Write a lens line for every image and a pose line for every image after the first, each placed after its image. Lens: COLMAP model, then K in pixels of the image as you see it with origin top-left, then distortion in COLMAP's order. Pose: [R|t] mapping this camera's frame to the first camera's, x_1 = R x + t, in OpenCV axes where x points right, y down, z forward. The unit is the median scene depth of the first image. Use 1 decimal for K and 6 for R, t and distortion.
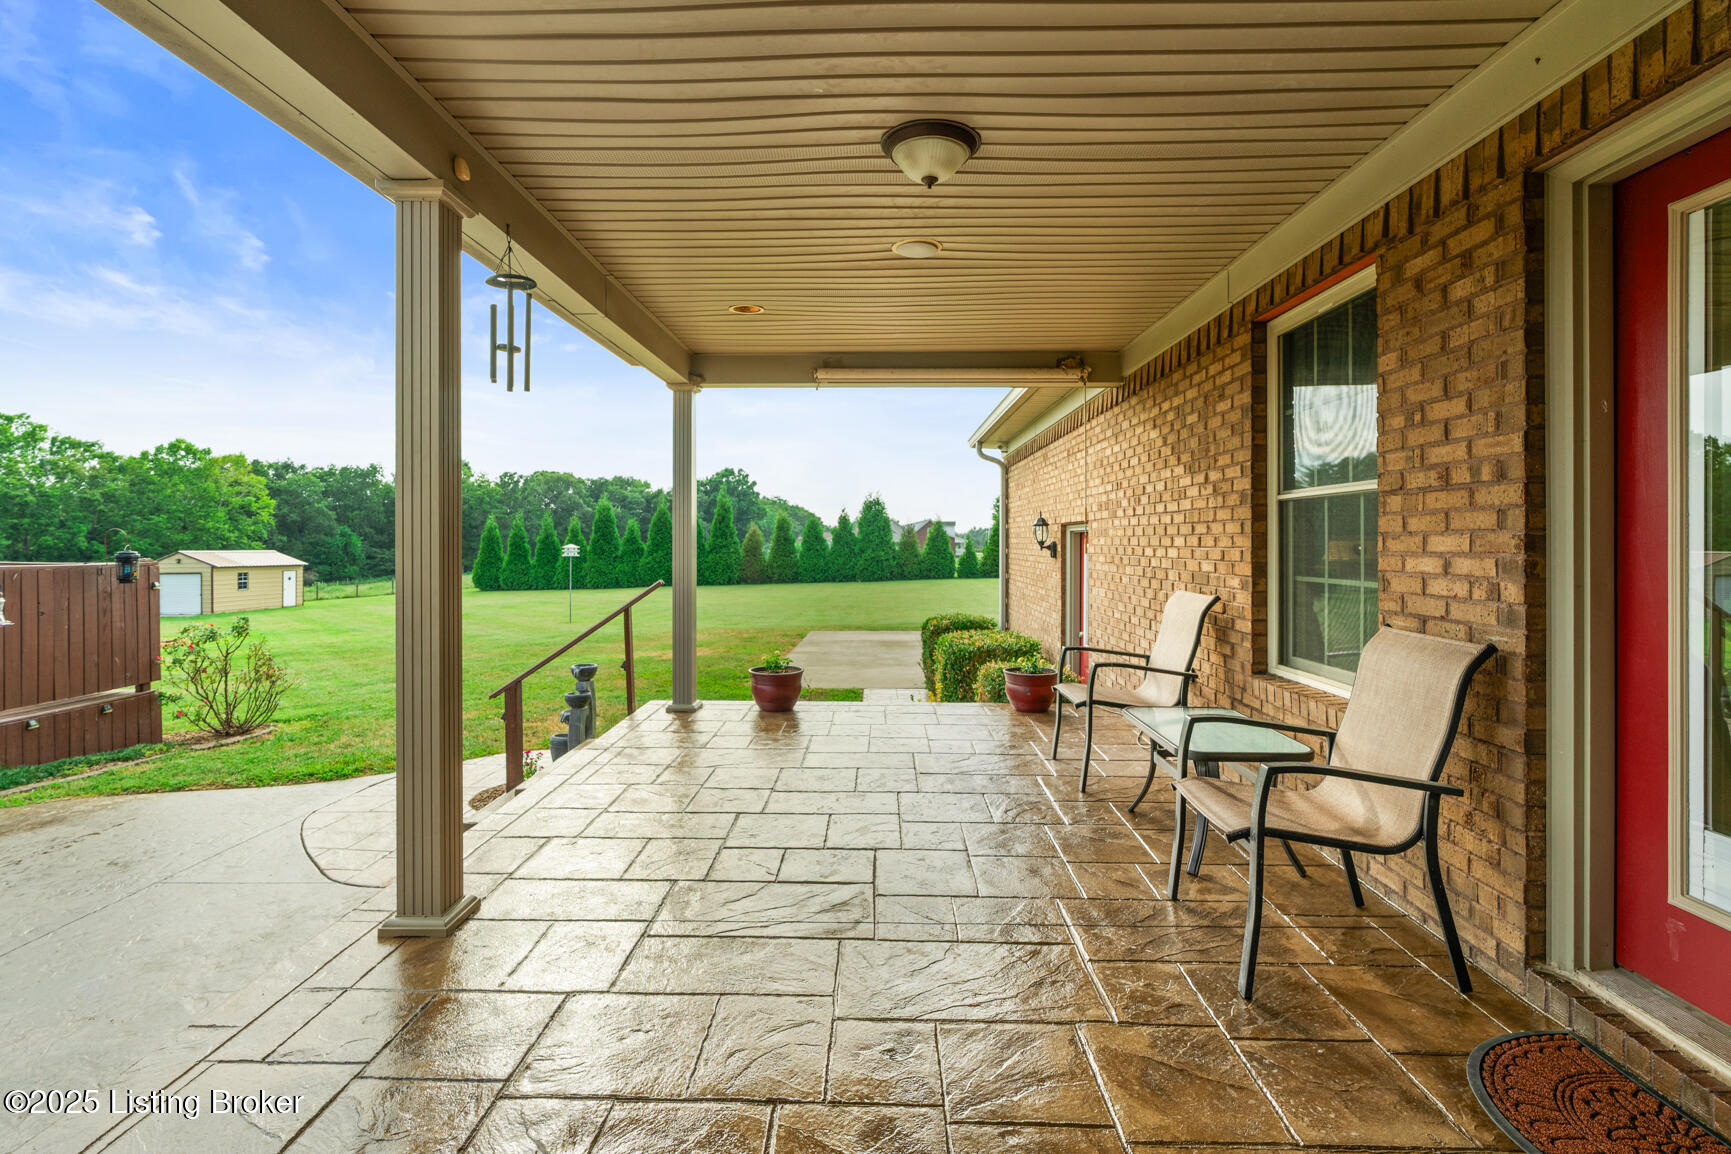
lens RADIAL K [[772.0, 0, 865.5], [0, 772.0, 577.0], [0, 0, 1]] dist [0.001197, 0.000022]
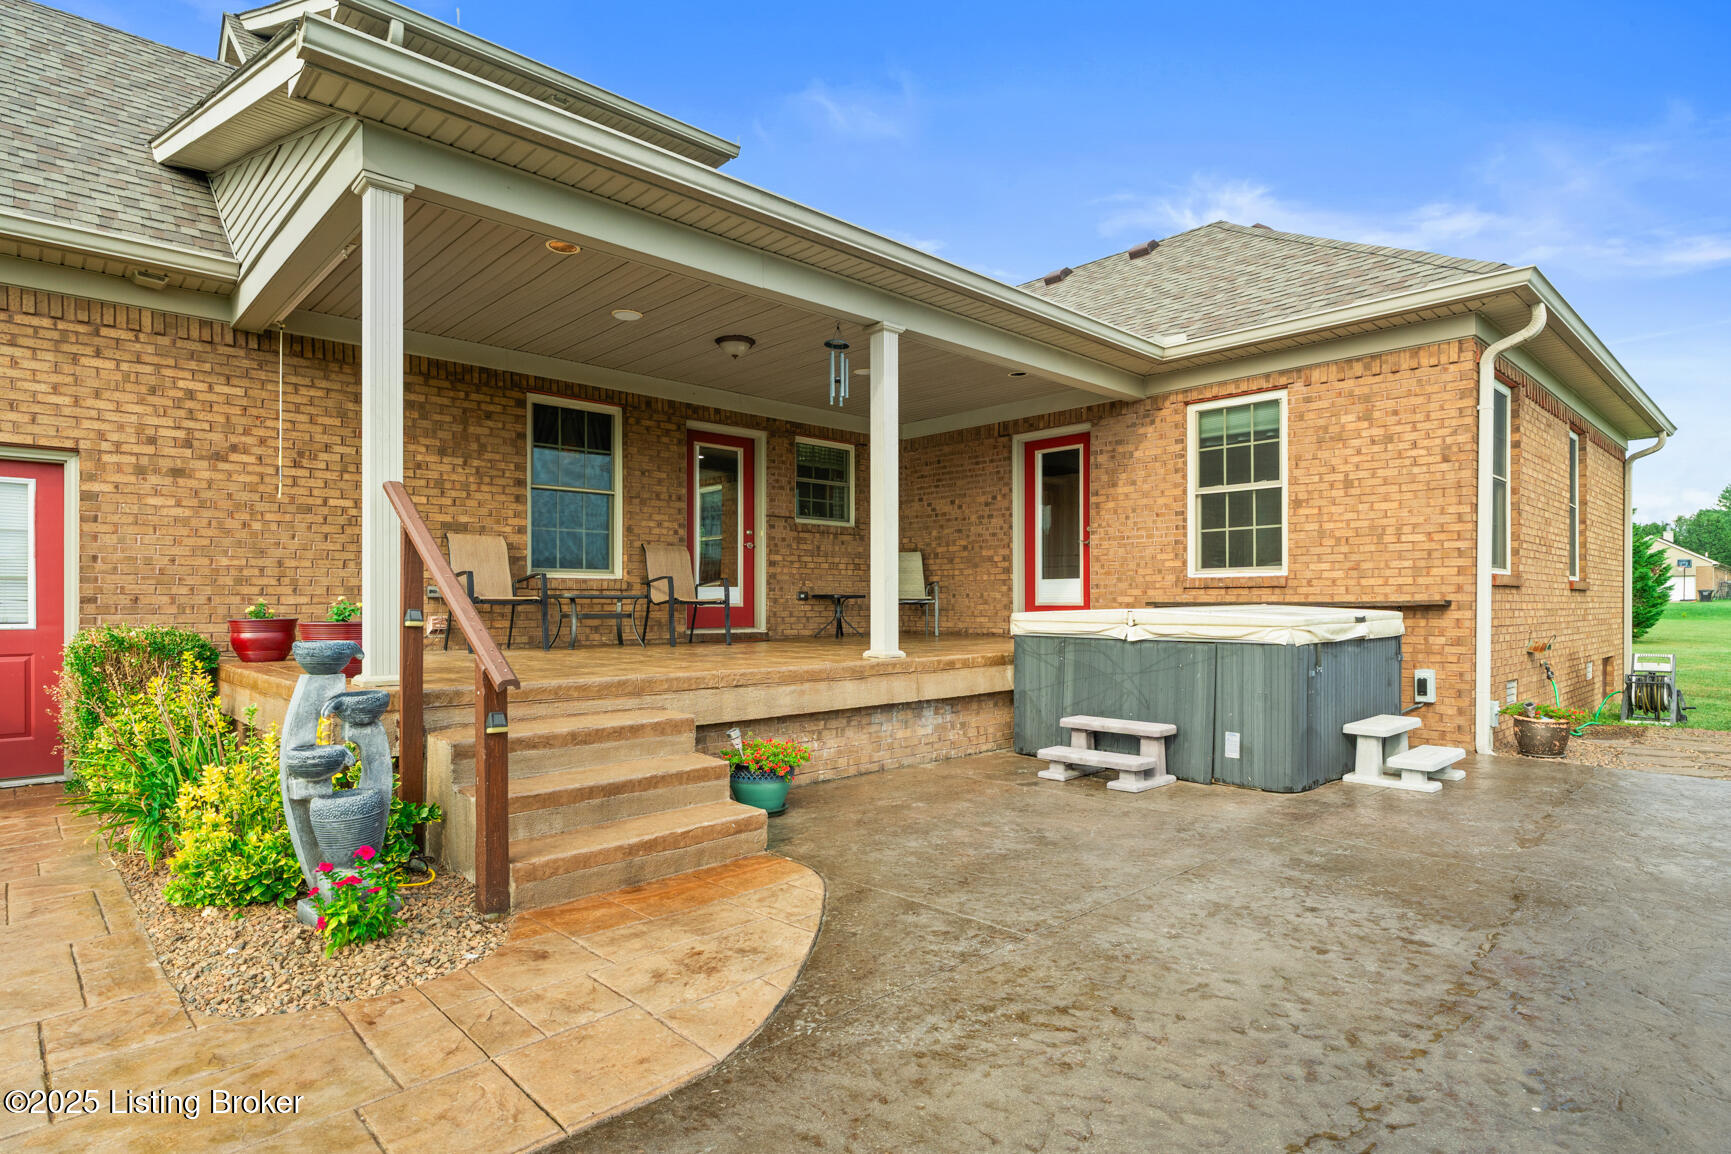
lens RADIAL K [[904.0, 0, 865.5], [0, 904.0, 577.0], [0, 0, 1]] dist [0.003976, 0.000799]
pose [[-0.707118, 0.012993, 0.706976, -2.453930], [0.029045, 0.999521, 0.010681, 0.185886], [-0.706499, 0.028087, -0.707156, 3.031327]]
